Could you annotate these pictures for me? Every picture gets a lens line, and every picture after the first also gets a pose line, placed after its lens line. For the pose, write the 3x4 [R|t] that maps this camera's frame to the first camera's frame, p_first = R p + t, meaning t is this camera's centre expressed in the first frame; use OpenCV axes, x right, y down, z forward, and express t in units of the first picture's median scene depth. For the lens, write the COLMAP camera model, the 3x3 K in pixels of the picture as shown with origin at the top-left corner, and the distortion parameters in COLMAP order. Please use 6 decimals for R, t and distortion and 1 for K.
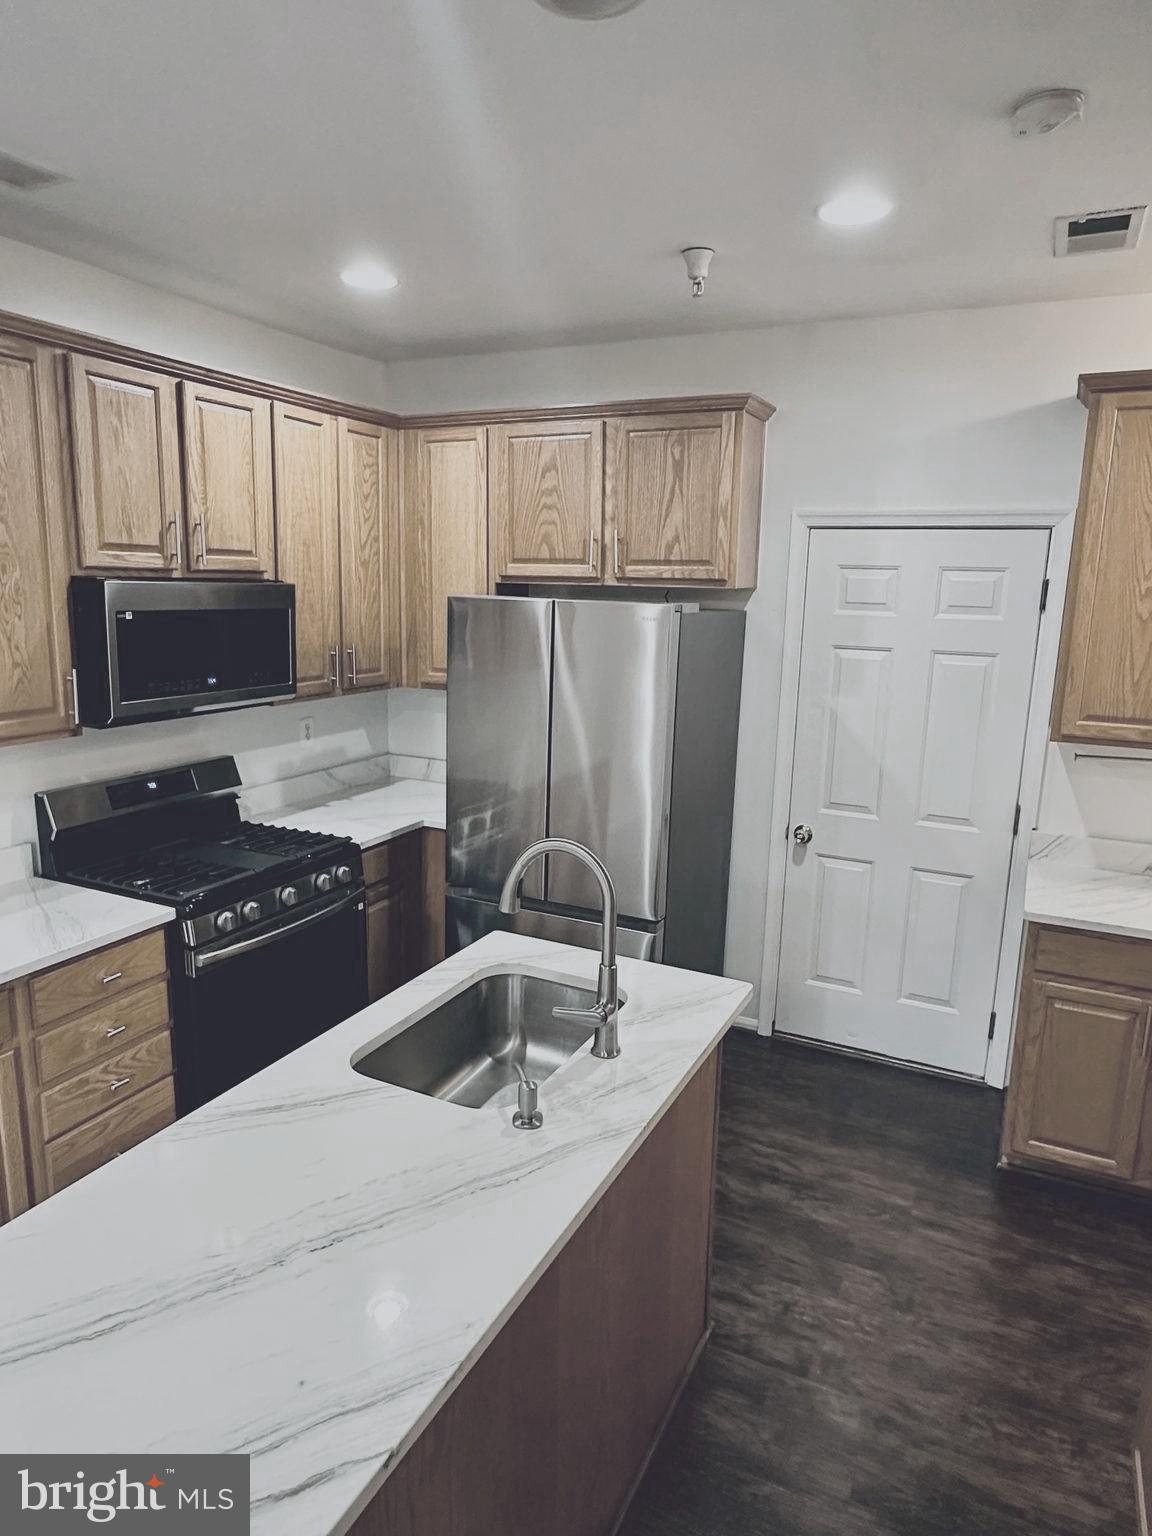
lens RADIAL K [[957.0, 0, 576.0], [0, 957.0, 768.0], [0, 0, 1]] dist [-0.005935, -0.002044]
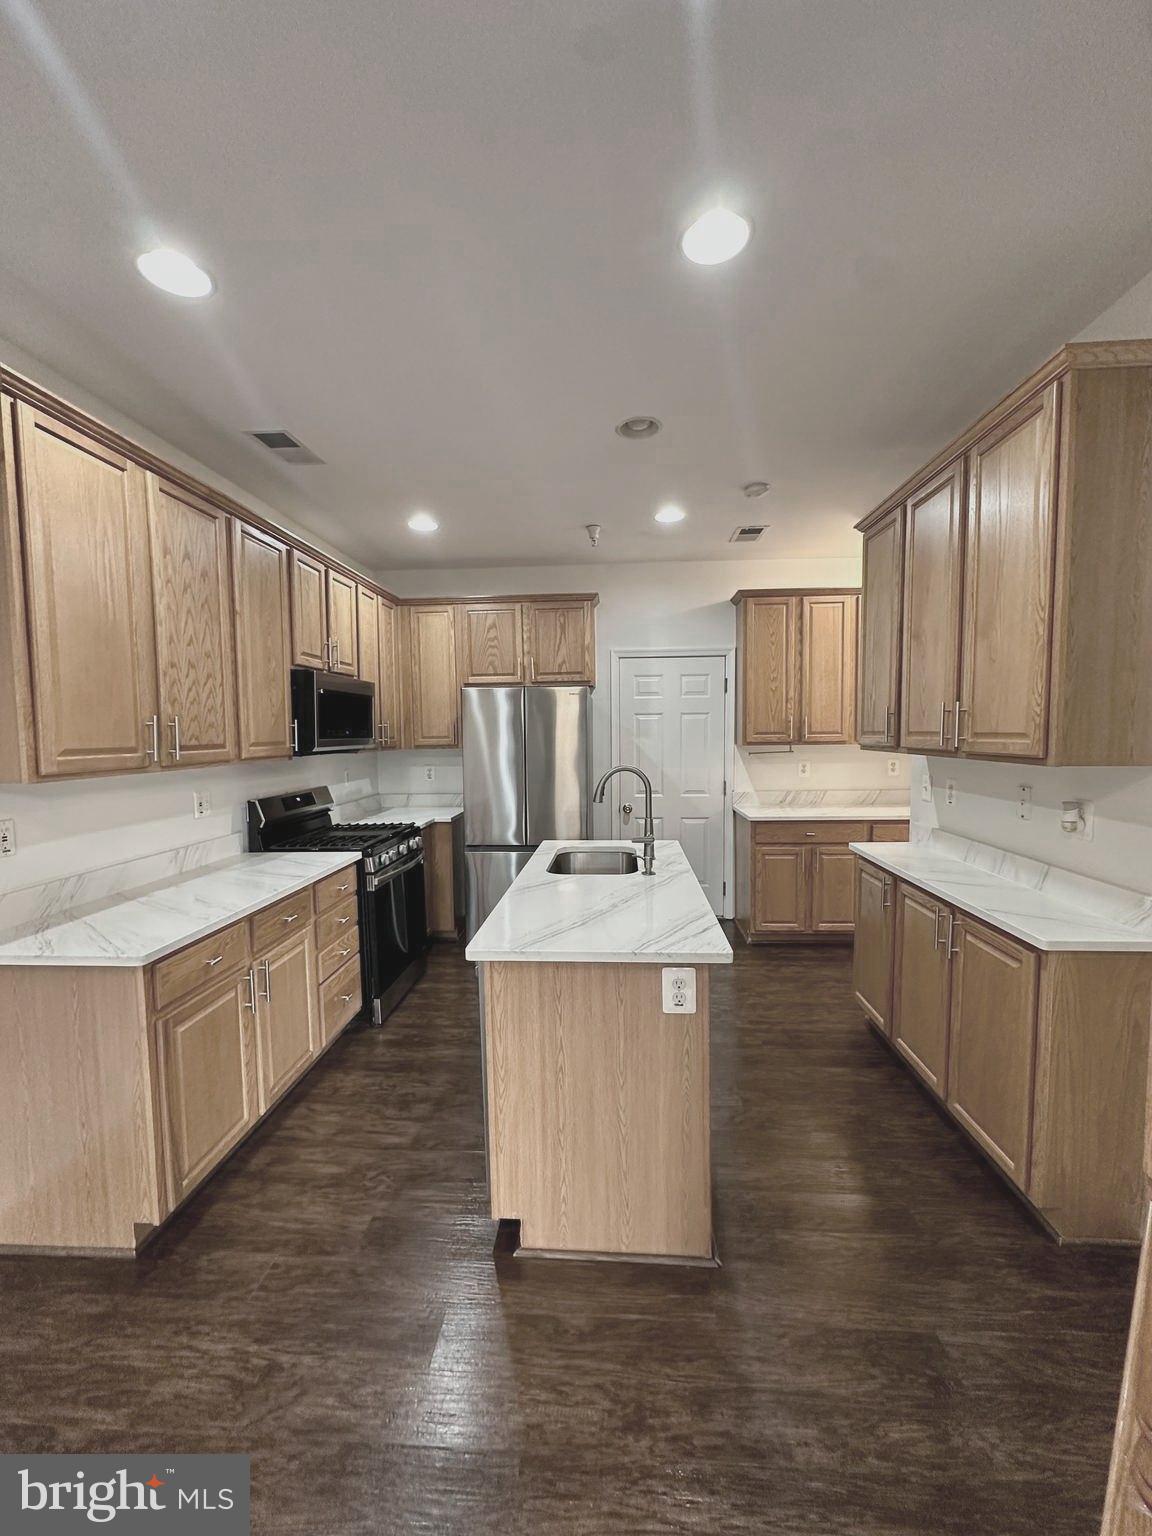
lens RADIAL K [[618.4, 0, 576.0], [0, 618.4, 768.0], [0, 0, 1]] dist [-0.003026, -0.000357]
pose [[0.925636, -0.056958, 0.374104, -0.392582], [0.105098, 0.988409, -0.109553, 0.133694], [-0.363528, 0.140723, 0.920893, -0.184824]]
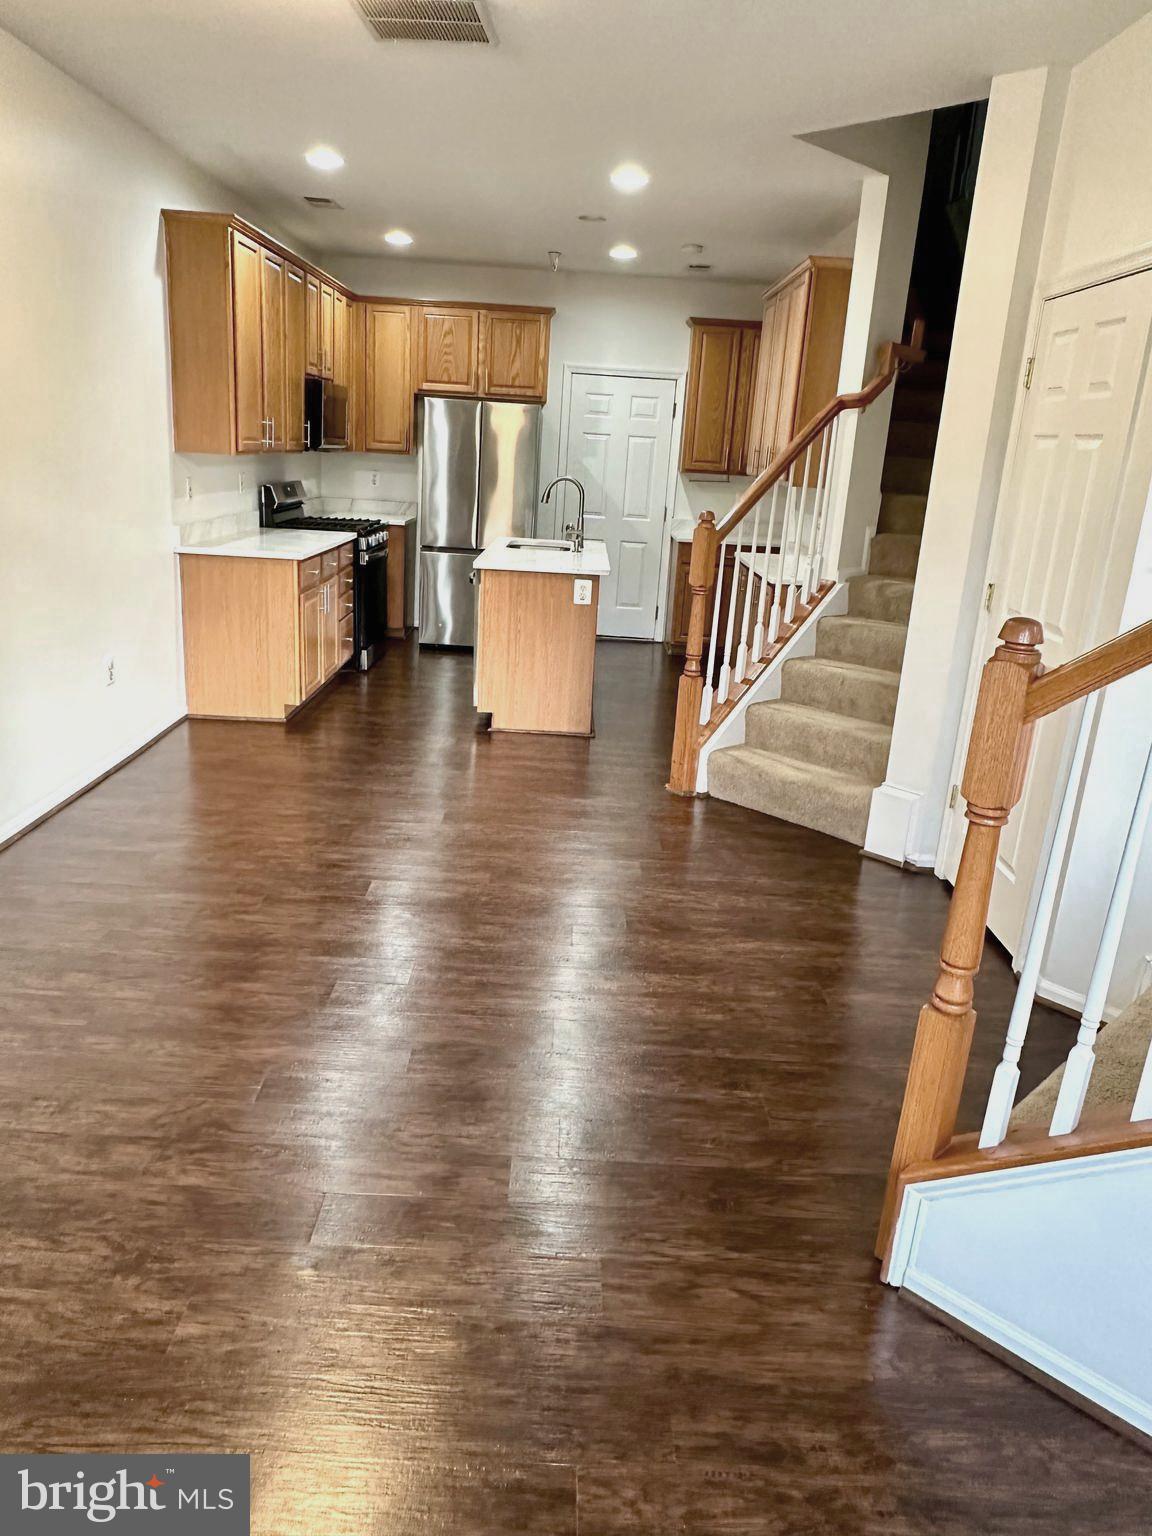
lens RADIAL K [[1086.4, 0, 576.0], [0, 1086.4, 768.0], [0, 0, 1]] dist [-0.007088, -0.002790]
pose [[0.898386, -0.094483, 0.428923, -0.918380], [0.044761, 0.991198, 0.124589, 0.333874], [-0.436919, -0.092730, 0.894708, -1.302302]]
